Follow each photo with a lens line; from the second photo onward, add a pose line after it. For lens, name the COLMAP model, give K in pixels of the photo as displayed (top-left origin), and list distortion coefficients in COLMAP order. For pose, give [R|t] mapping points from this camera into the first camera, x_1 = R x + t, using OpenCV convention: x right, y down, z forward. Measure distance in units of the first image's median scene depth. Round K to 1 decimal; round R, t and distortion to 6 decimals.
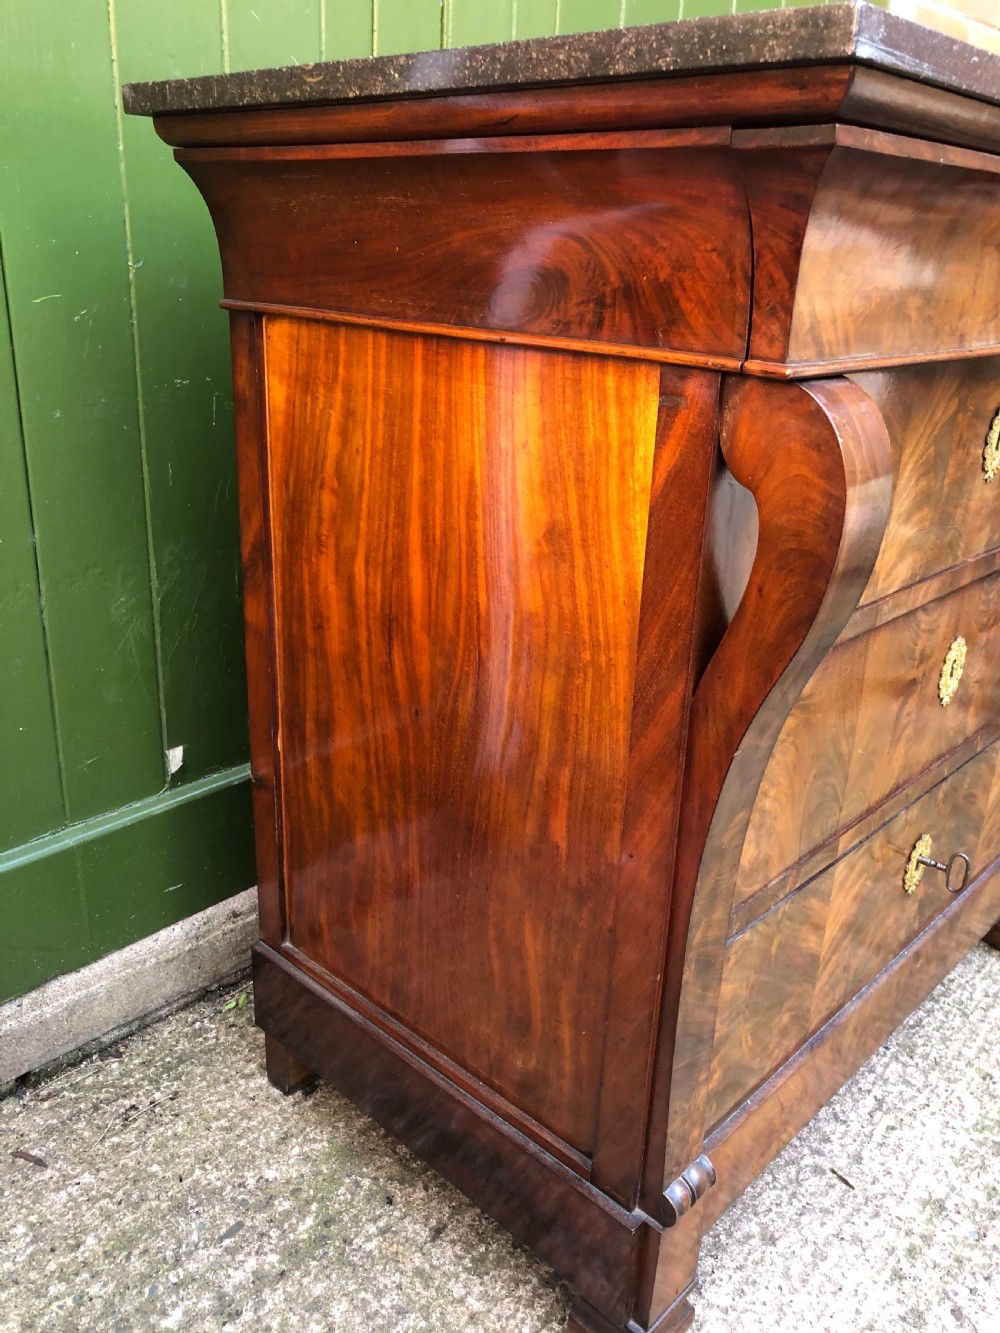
lens RADIAL K [[1093.9, 0, 502.7], [0, 1093.9, 667.4], [0, 0, 1]] dist [0.028989, -0.032256]
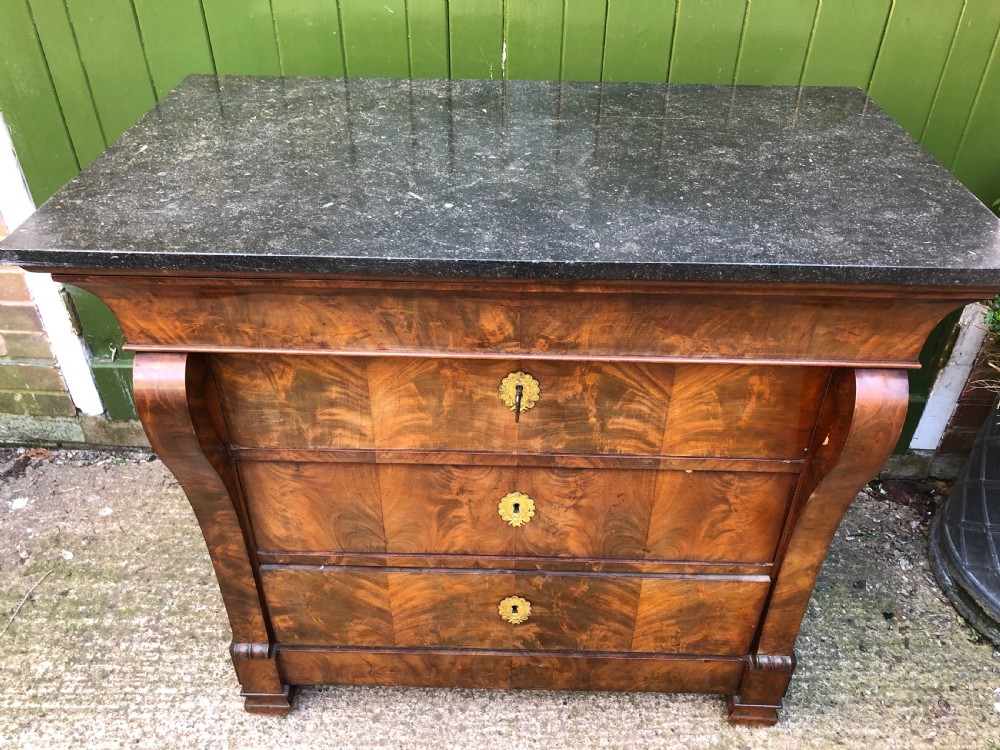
lens RADIAL K [[820.6, 0, 507.0], [0, 820.6, 367.0], [0, 0, 1]] dist [0.028989, -0.032256]
pose [[0.669606, 0.412861, -0.617393, 0.982939], [-0.257033, 0.908712, 0.328901, -0.528293], [0.696823, -0.061543, 0.714598, 0.185838]]
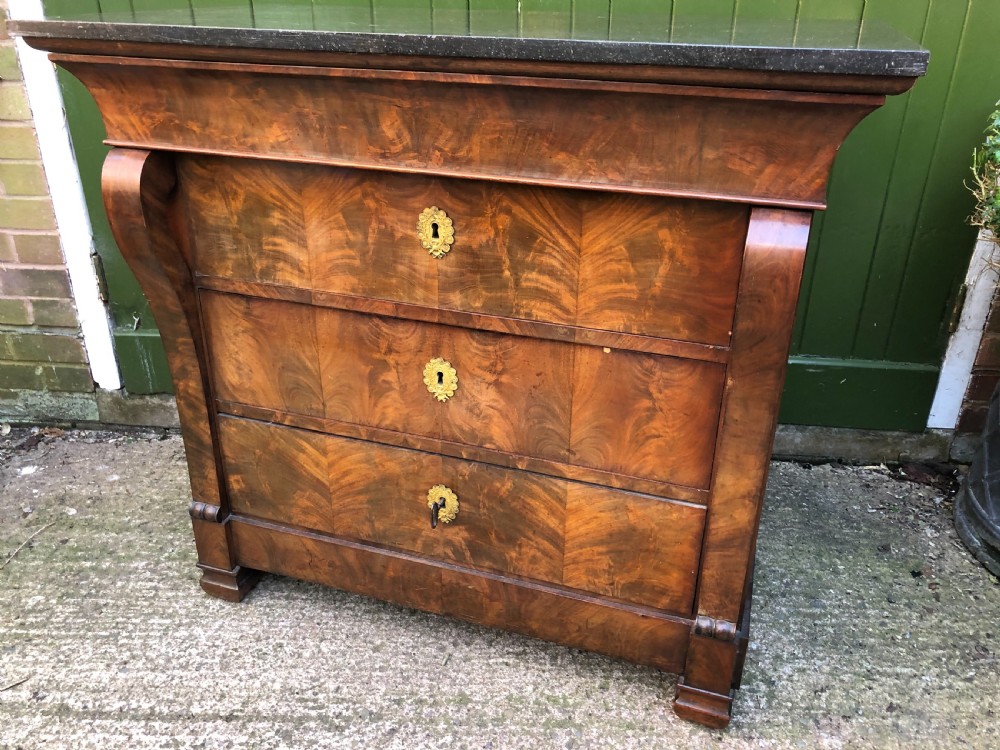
lens RADIAL K [[820.6, 0, 505.1], [0, 820.6, 369.5], [0, 0, 1]] dist [0.028989, -0.032256]
pose [[0.417283, 0.366577, -0.831563, 1.326202], [-0.325377, 0.914640, 0.239924, -0.297043], [0.848531, 0.170455, 0.500939, 0.494321]]
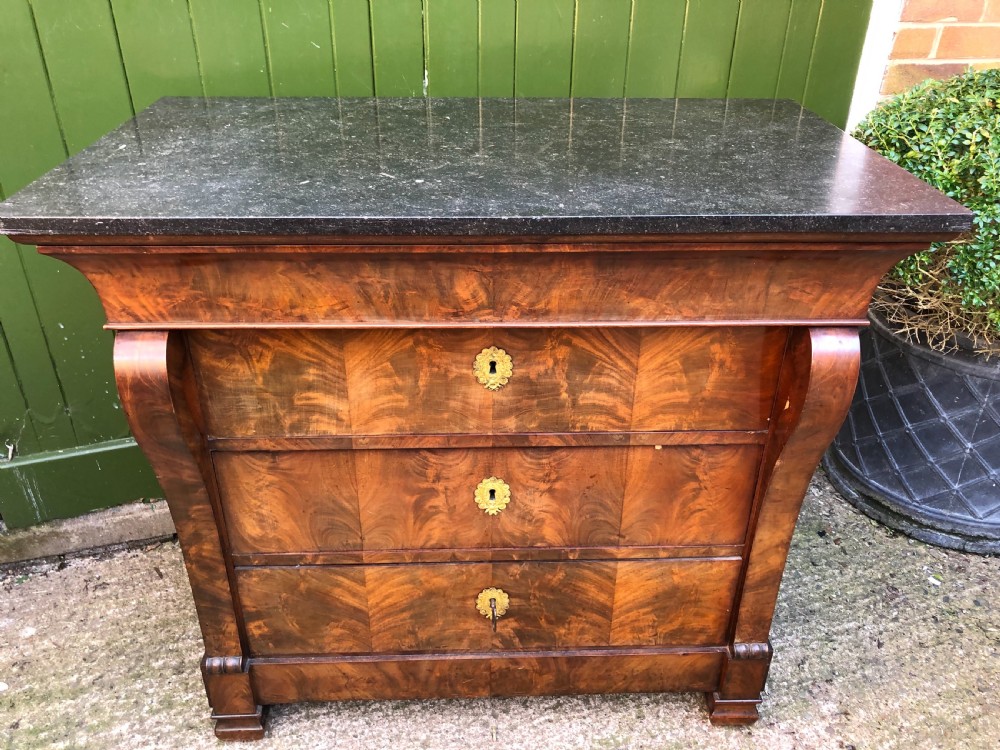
lens RADIAL K [[820.6, 0, 503.6], [0, 820.6, 368.8], [0, 0, 1]] dist [0.028989, -0.032256]
pose [[0.712190, 0.325358, -0.622035, 1.040126], [-0.239737, 0.945560, 0.220095, -0.408560], [0.659781, -0.007624, 0.751419, 0.142265]]
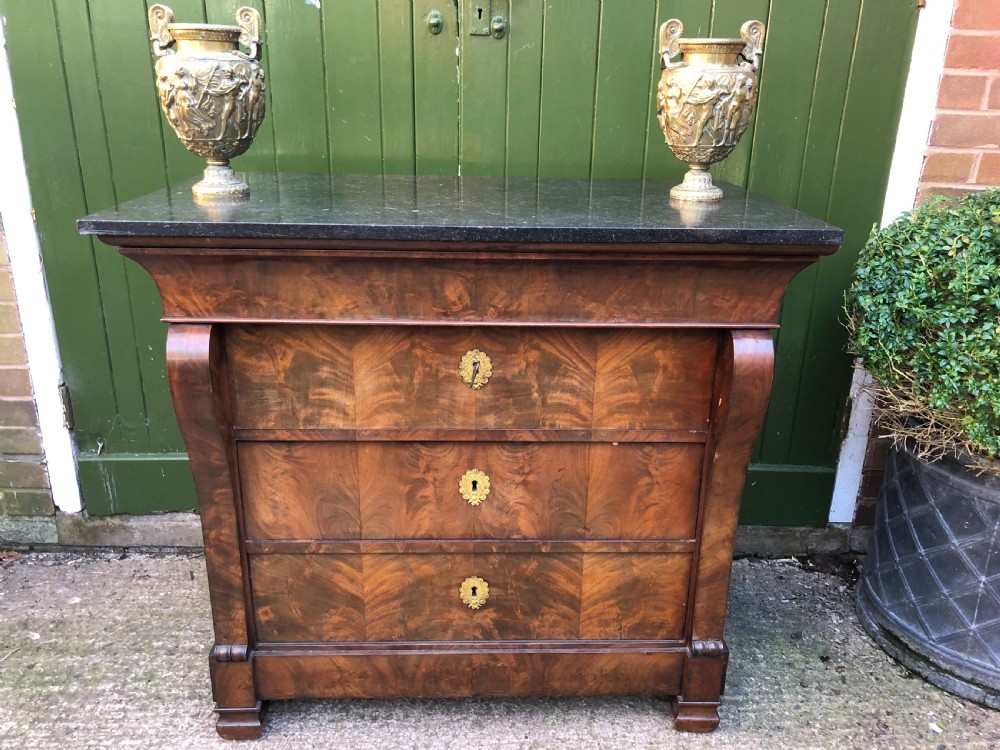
lens RADIAL K [[820.6, 0, 508.4], [0, 820.6, 371.0], [0, 0, 1]] dist [0.028989, -0.032256]
pose [[0.713301, 0.216817, -0.666477, 1.252021], [-0.249459, 0.967212, 0.047666, -0.250204], [0.654959, 0.132259, 0.744000, 0.016424]]
